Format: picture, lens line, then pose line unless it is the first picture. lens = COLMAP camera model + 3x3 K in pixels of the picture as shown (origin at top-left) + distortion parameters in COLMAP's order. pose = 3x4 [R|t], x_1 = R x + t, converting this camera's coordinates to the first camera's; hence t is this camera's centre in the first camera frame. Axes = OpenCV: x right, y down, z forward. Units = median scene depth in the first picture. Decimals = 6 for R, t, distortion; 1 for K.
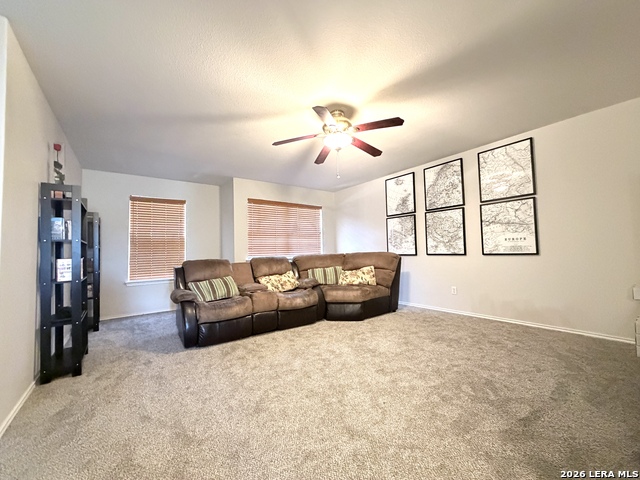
lens RADIAL K [[256.6, 0, 317.6], [0, 256.6, 240.2], [0, 0, 1]] dist [-0.000937, -0.000378]
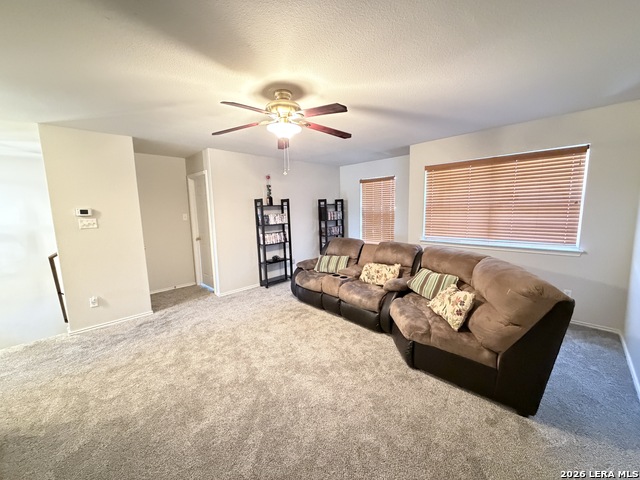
lens RADIAL K [[256.6, 0, 317.6], [0, 256.6, 240.2], [0, 0, 1]] dist [-0.000937, -0.000378]
pose [[0.135550, 0.150508, -0.979272, 0.621123], [0.066541, 0.984780, 0.160565, -0.098722], [0.988533, -0.086927, 0.123472, 0.625322]]
